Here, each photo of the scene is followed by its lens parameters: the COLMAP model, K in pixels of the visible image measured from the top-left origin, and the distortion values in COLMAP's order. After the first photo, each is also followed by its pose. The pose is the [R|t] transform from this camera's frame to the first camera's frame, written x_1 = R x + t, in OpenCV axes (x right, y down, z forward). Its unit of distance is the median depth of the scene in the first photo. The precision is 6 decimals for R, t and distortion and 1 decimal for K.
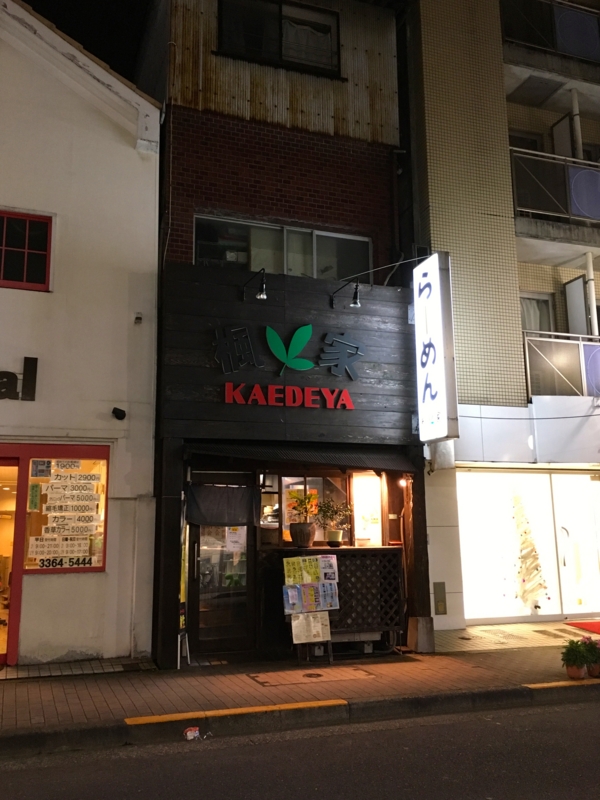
lens RADIAL K [[710.6, 0, 300.0], [0, 710.6, 400.0], [0, 0, 1]] dist [0.104284, -0.219974]
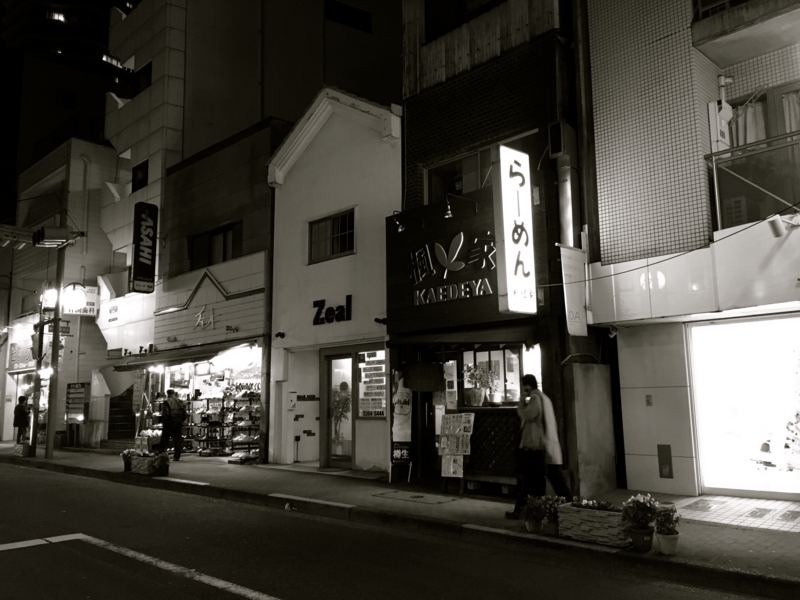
lens RADIAL K [[693.0, 0, 398.1], [0, 693.0, 288.8], [0, 0, 1]] dist [0.100410, -0.182897]
pose [[0.405197, -0.138894, -0.903617, 1.077902], [0.184305, 0.980509, -0.068068, 0.055791], [0.895459, -0.138960, 0.422898, 0.363009]]
